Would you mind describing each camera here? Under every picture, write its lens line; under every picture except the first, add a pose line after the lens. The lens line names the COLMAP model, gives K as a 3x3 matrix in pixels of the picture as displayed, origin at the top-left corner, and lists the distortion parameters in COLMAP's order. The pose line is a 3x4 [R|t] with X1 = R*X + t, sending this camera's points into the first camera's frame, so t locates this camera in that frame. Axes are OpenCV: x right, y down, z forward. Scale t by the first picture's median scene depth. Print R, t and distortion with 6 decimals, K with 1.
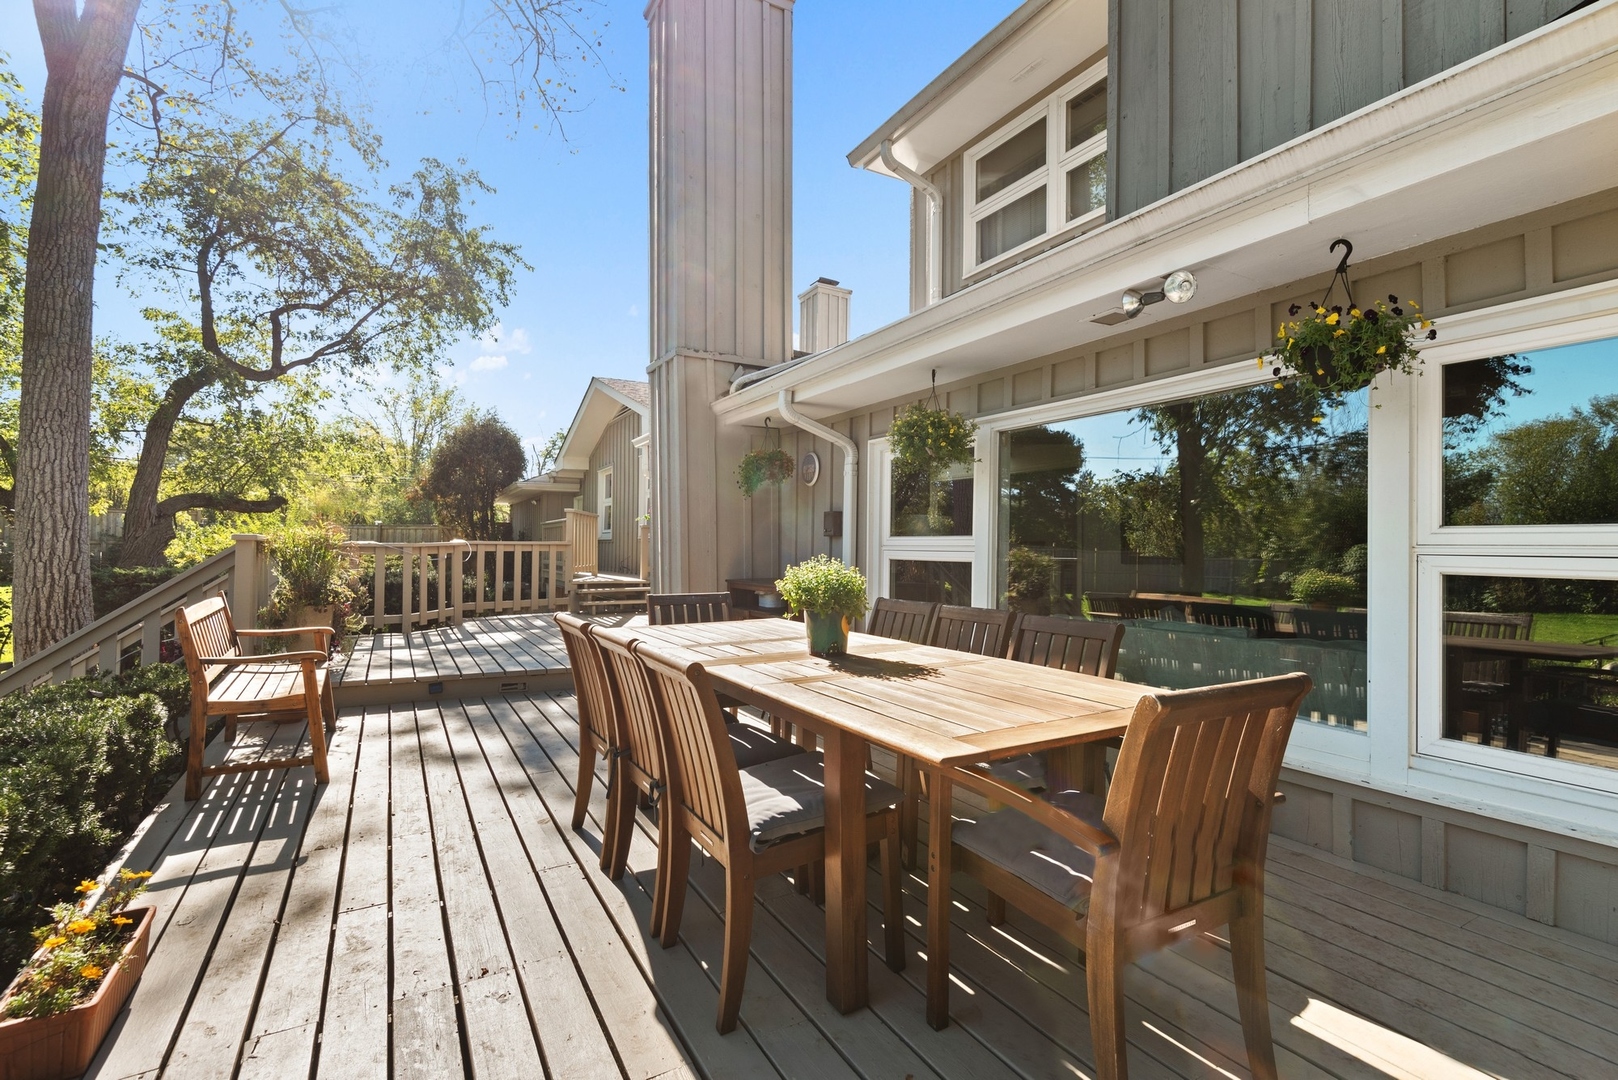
lens RADIAL K [[732.8, 0, 811.9], [0, 732.8, 533.7], [0, 0, 1]] dist [-0.000644, -0.001130]
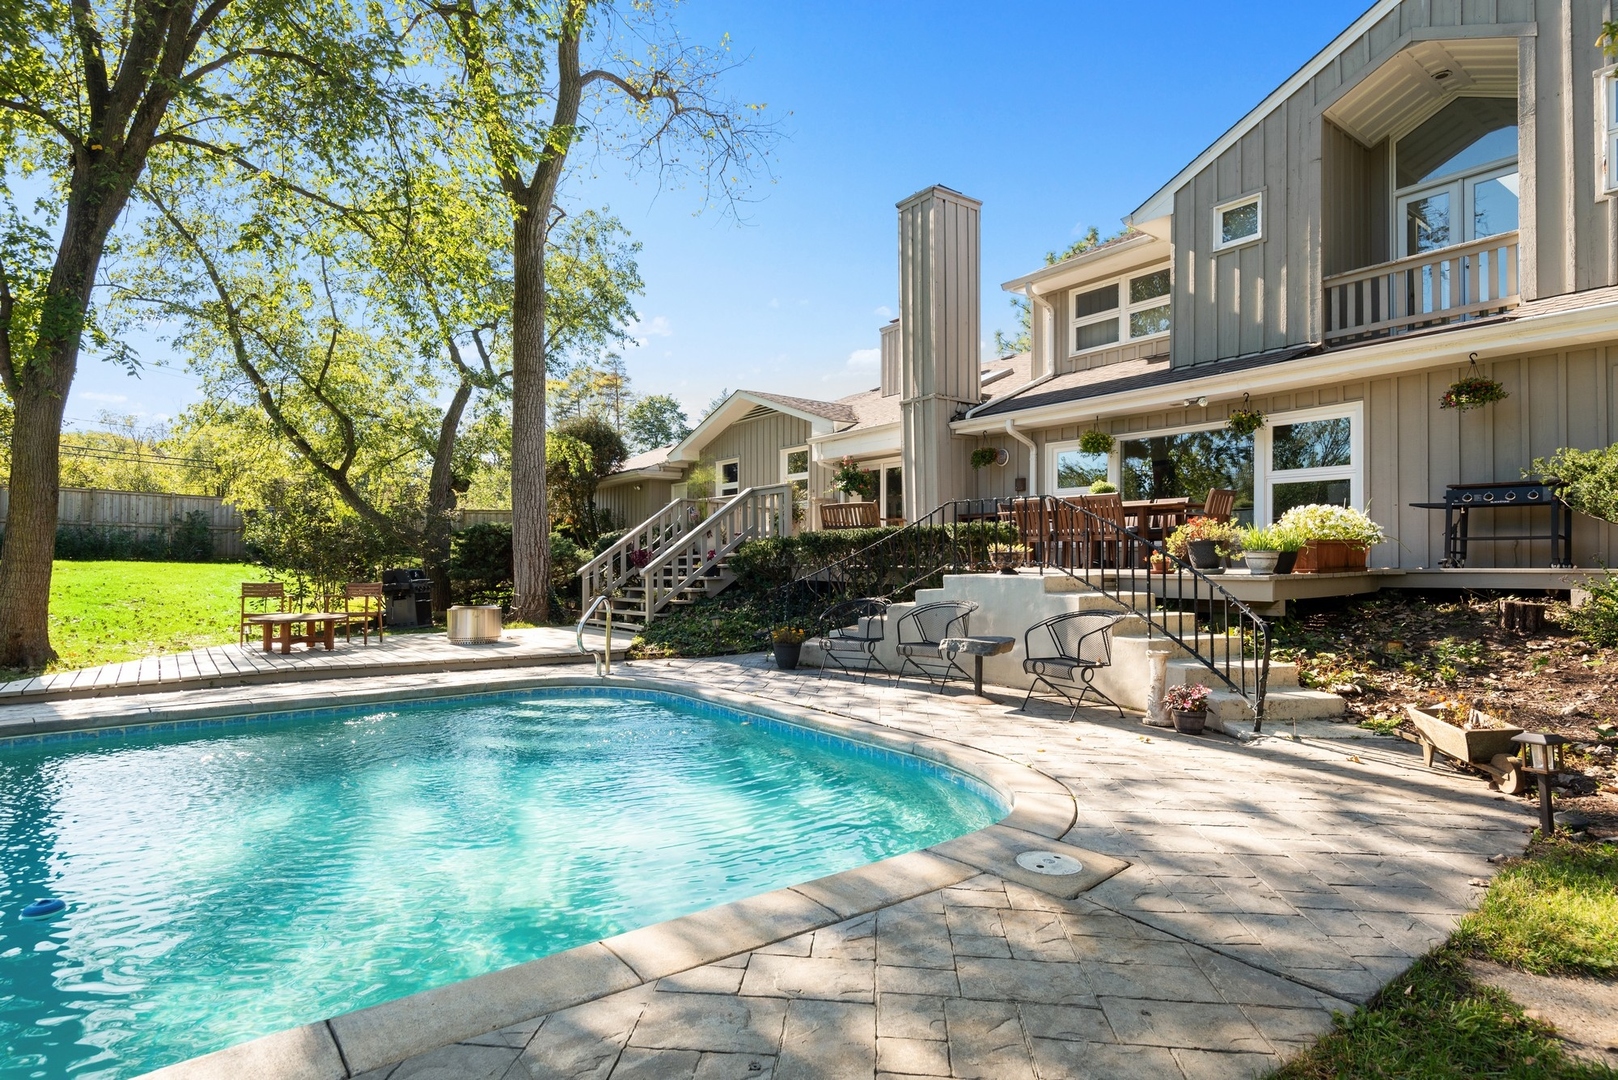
lens RADIAL K [[860.5, 0, 805.2], [0, 860.5, 548.8], [0, 0, 1]] dist [0.021767, -0.000894]
pose [[0.992278, -0.002942, 0.124001, -0.821997], [0.002402, 0.999987, 0.004500, 0.146424], [-0.124012, -0.004167, 0.992272, -1.240867]]
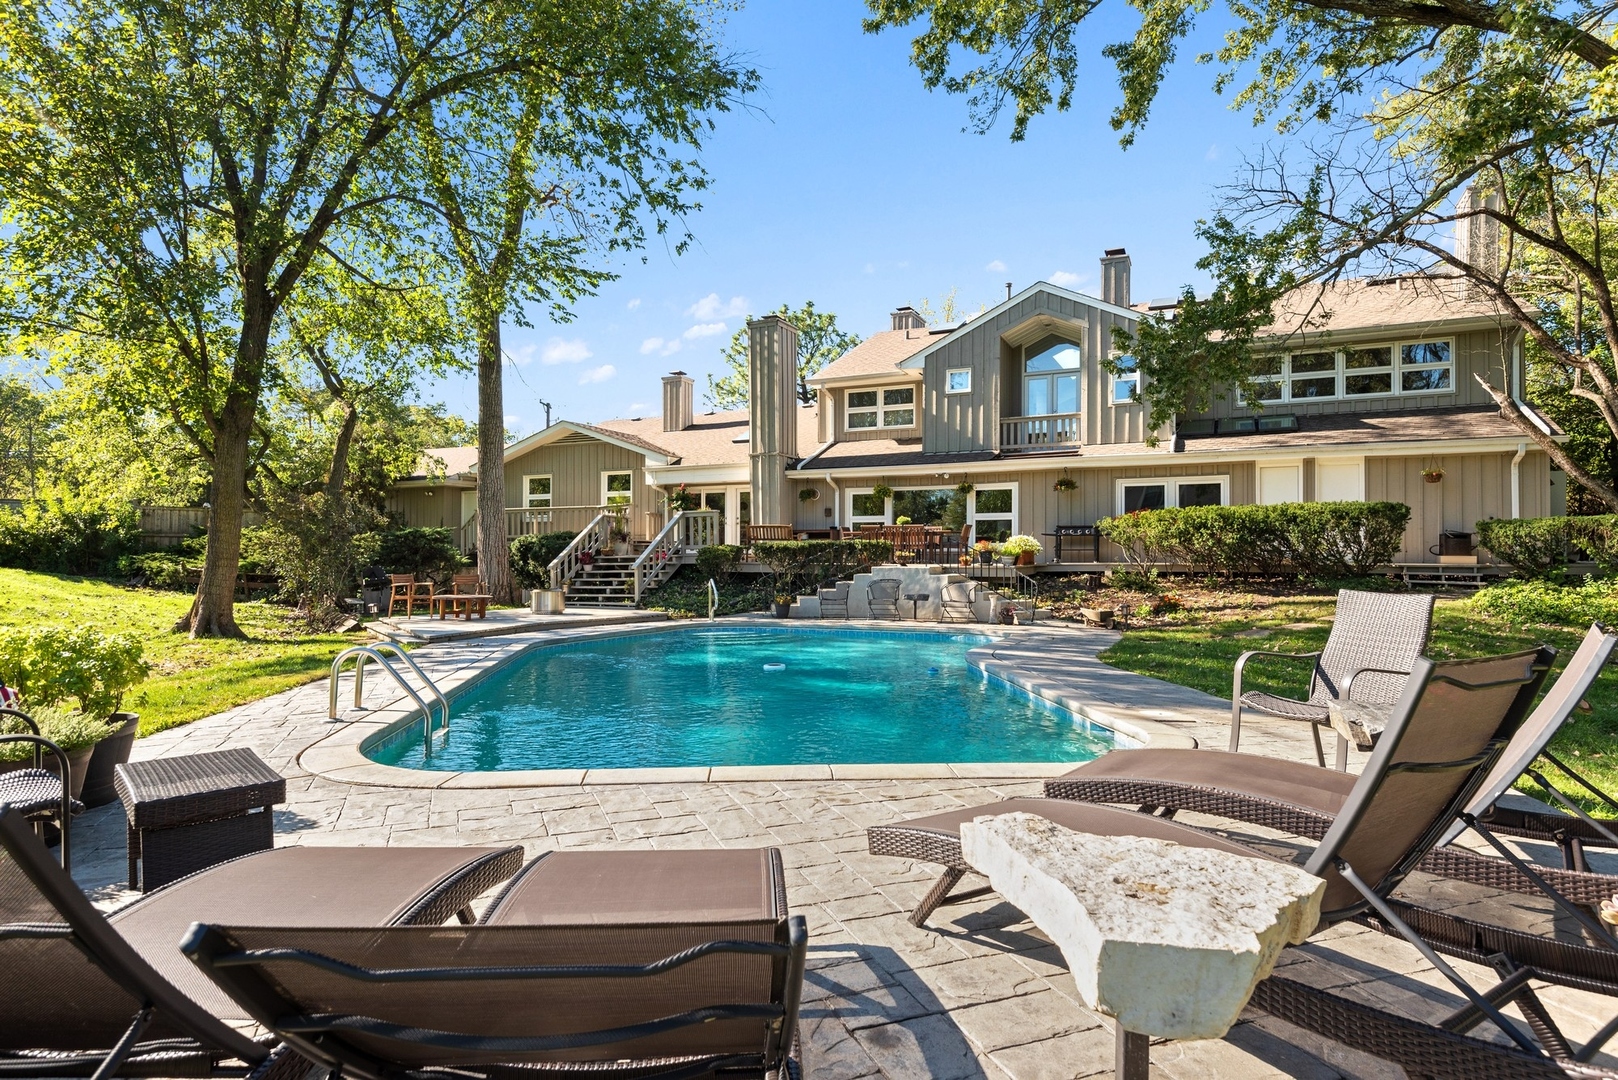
lens RADIAL K [[925.1, 0, 809.0], [0, 925.1, 540.0], [0, 0, 1]] dist [0.157003, 0.000038]
pose [[0.812901, 0.008420, 0.582341, -2.344910], [-0.007092, 0.999964, -0.004558, 0.124986], [-0.582359, -0.000425, 0.812931, -2.217377]]
